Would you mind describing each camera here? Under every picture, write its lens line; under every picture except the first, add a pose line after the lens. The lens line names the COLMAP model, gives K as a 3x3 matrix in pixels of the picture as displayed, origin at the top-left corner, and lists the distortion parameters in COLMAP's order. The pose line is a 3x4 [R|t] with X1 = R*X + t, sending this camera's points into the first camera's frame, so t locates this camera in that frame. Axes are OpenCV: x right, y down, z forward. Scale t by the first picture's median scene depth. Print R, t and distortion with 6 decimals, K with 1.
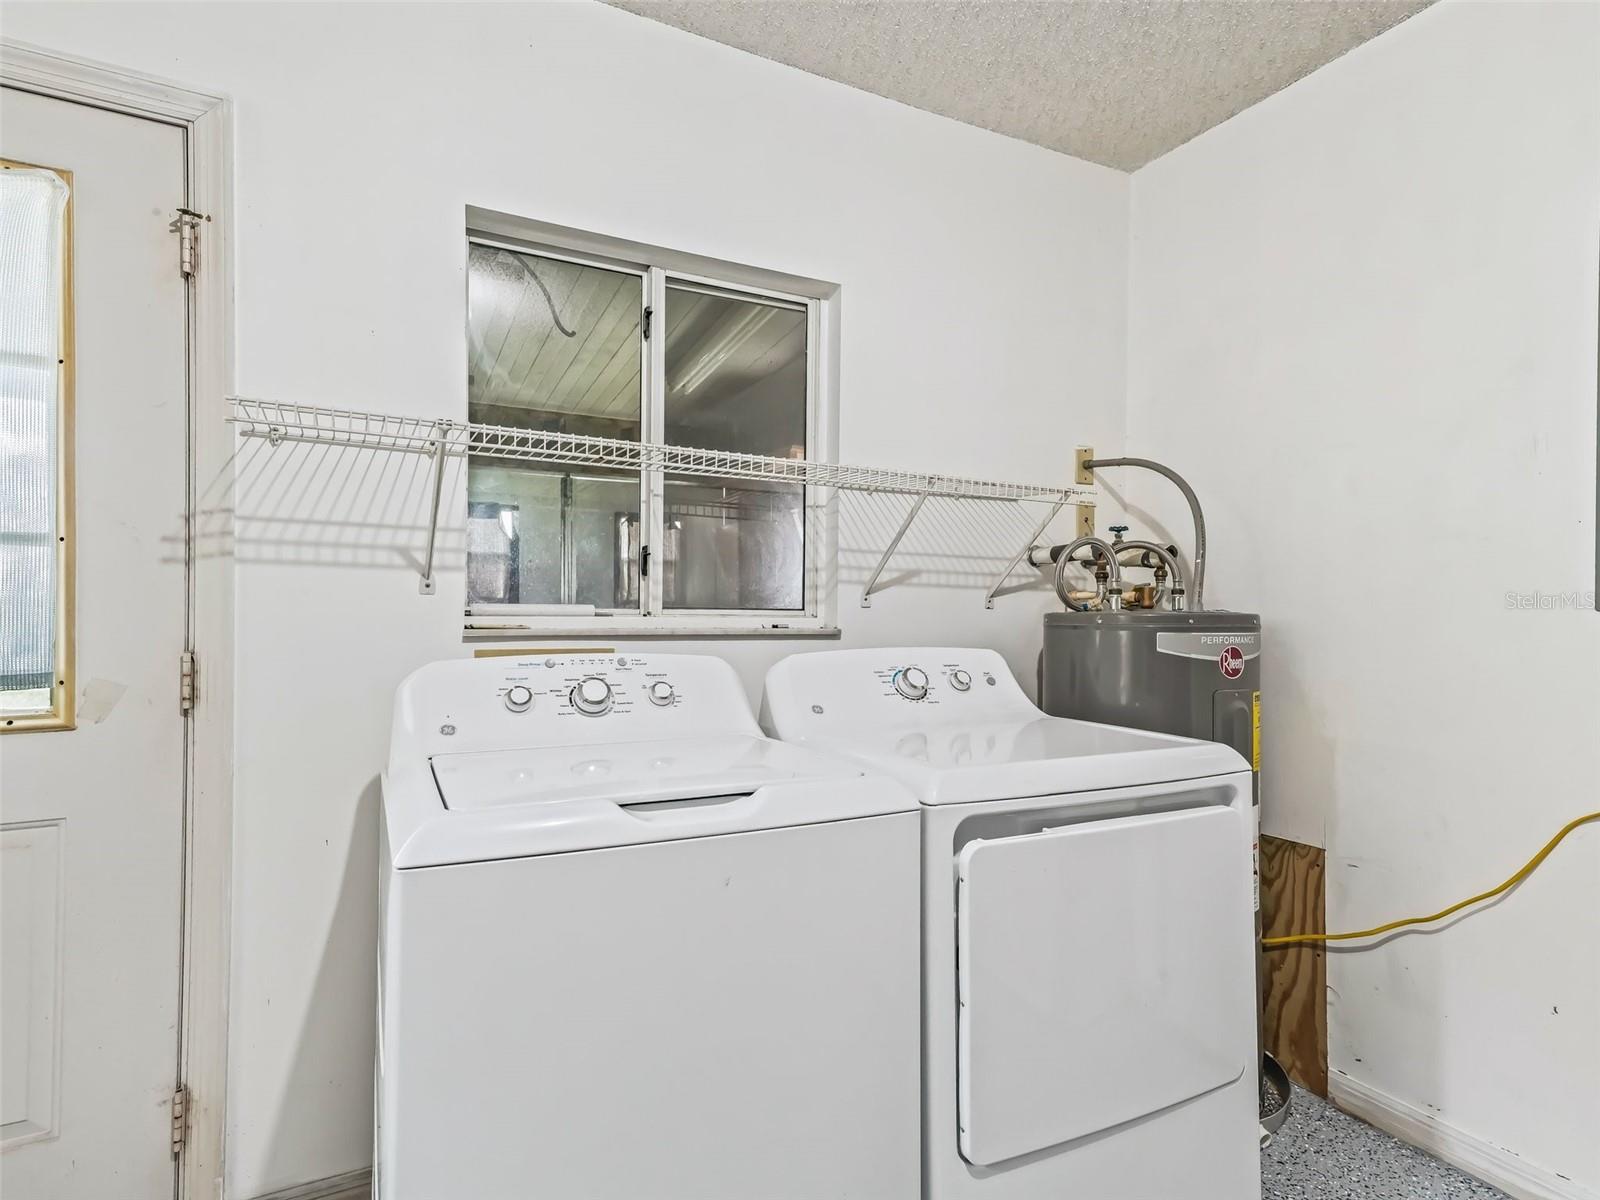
lens RADIAL K [[788.7, 0, 806.3], [0, 788.7, 603.8], [0, 0, 1]] dist [0.015739, 0.000096]
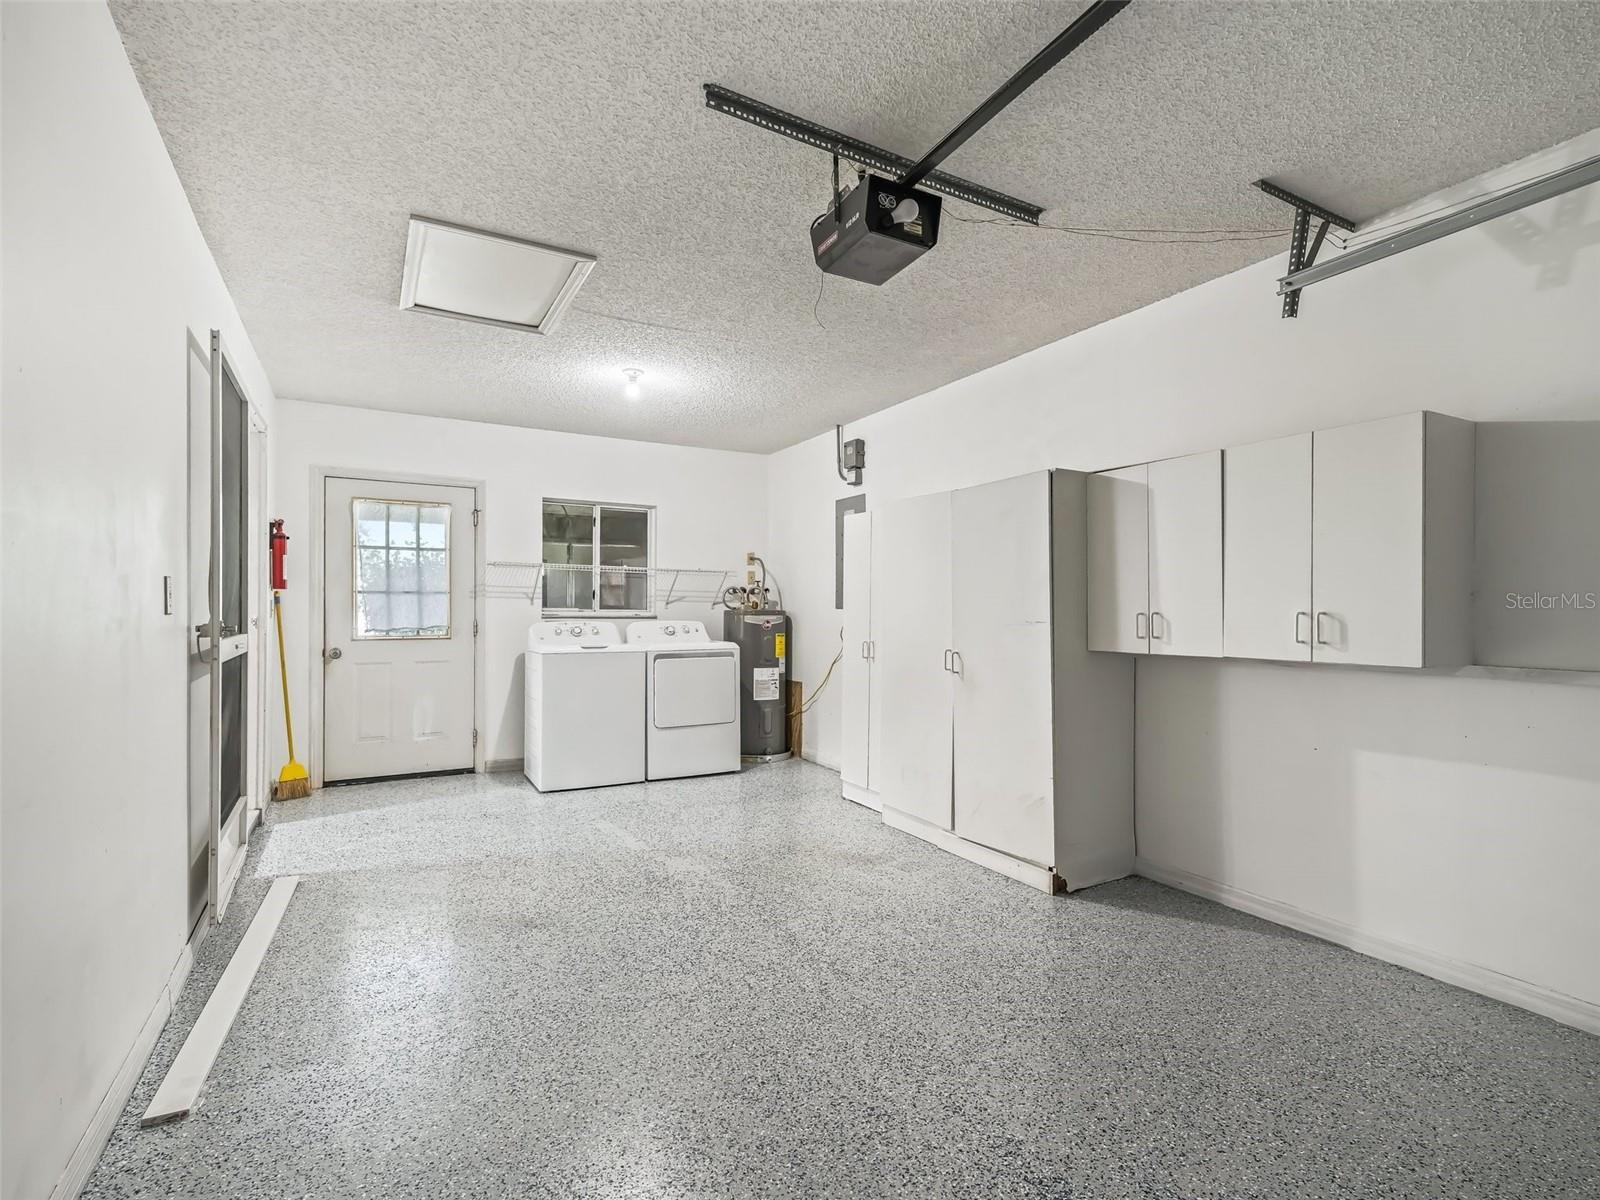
lens RADIAL K [[772.7, 0, 795.5], [0, 772.7, 603.7], [0, 0, 1]] dist [0.017699, 0.000035]
pose [[0.999958, -0.001840, -0.008944, 0.696018], [0.001843, 0.999998, 0.000321, -0.016731], [0.008944, -0.000337, 0.999960, -2.320659]]
